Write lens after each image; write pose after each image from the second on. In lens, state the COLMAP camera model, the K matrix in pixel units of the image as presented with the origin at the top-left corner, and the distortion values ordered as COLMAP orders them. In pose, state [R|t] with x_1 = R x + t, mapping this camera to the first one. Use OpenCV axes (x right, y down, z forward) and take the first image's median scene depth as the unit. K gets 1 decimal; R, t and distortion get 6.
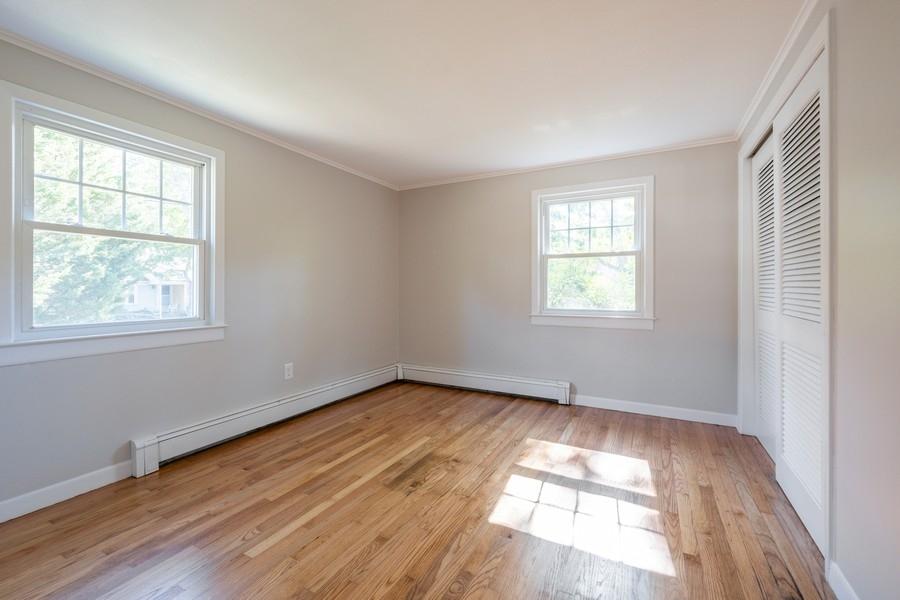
lens RADIAL K [[384.2, 0, 434.9], [0, 384.2, 296.7], [0, 0, 1]] dist [0.165446, -0.000020]
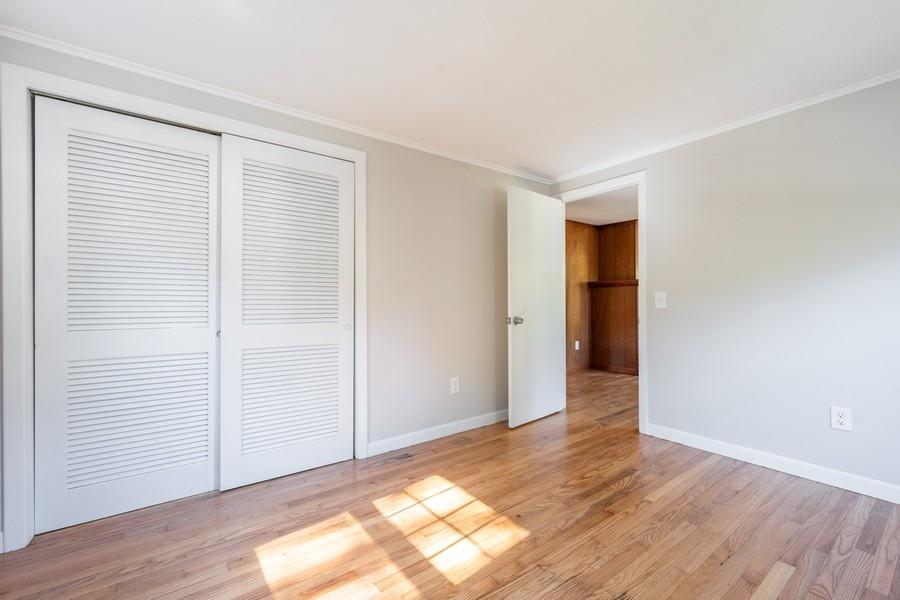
lens RADIAL K [[384.2, 0, 434.9], [0, 384.2, 296.7], [0, 0, 1]] dist [0.165446, -0.000020]
pose [[-0.906972, -0.011326, 0.421039, -0.074376], [-0.013800, 0.999901, -0.002829, -0.043001], [-0.420966, -0.008376, -0.907038, 1.847695]]
